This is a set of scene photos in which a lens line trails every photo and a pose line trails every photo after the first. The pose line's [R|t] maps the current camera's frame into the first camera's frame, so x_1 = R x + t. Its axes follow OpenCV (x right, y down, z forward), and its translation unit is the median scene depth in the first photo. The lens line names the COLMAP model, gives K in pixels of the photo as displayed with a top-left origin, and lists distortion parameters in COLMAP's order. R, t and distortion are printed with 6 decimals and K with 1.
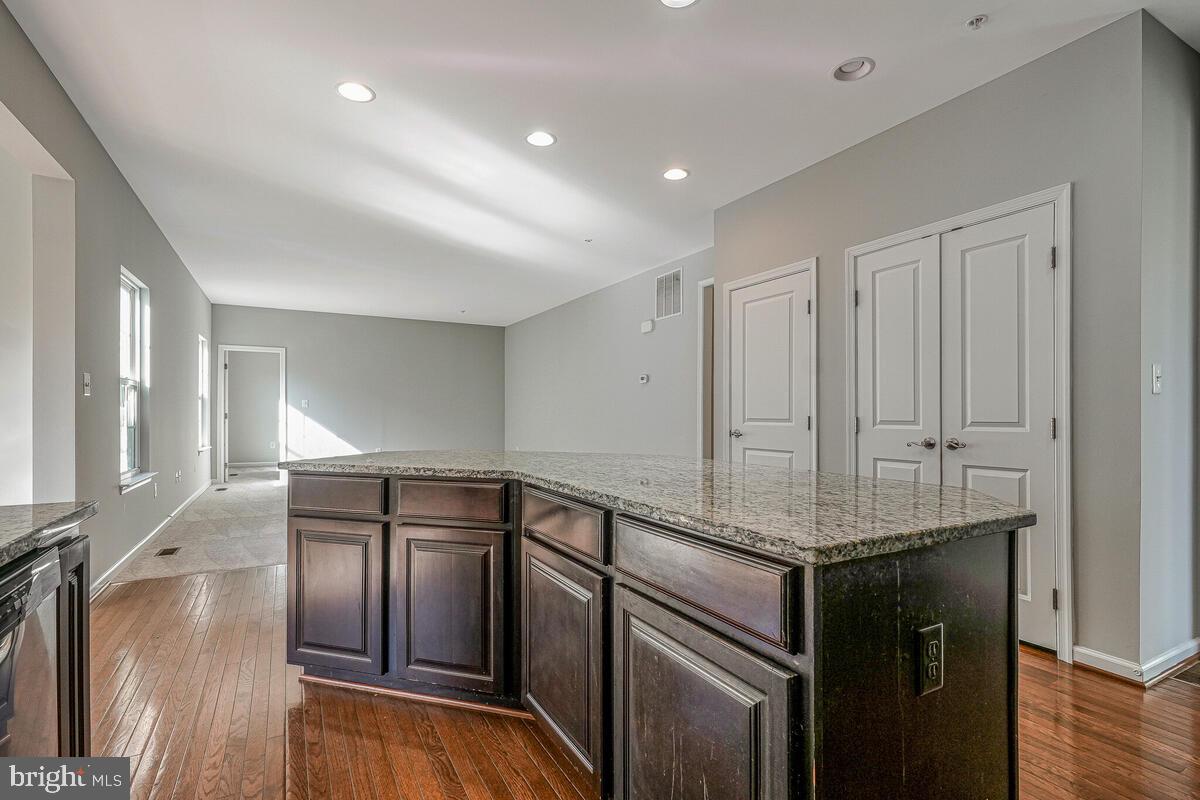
lens RADIAL K [[566.2, 0, 601.6], [0, 566.2, 406.8], [0, 0, 1]] dist [0.011402, -0.000043]
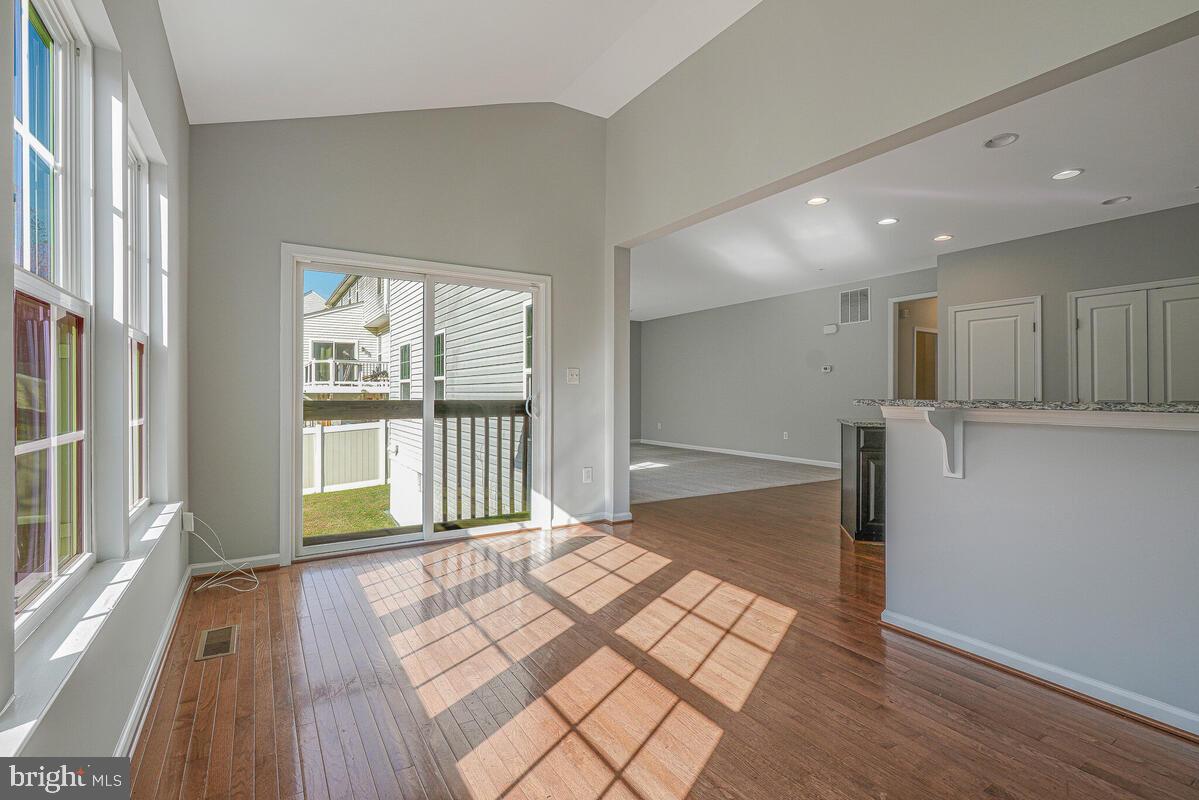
lens RADIAL K [[558.2, 0, 612.4], [0, 558.2, 390.7], [0, 0, 1]] dist [-0.000524, -0.000092]
pose [[0.998388, 0.001782, 0.056727, -0.941638], [-0.001981, 0.999992, 0.003464, -0.006364], [-0.056721, -0.003570, 0.998384, -0.493014]]
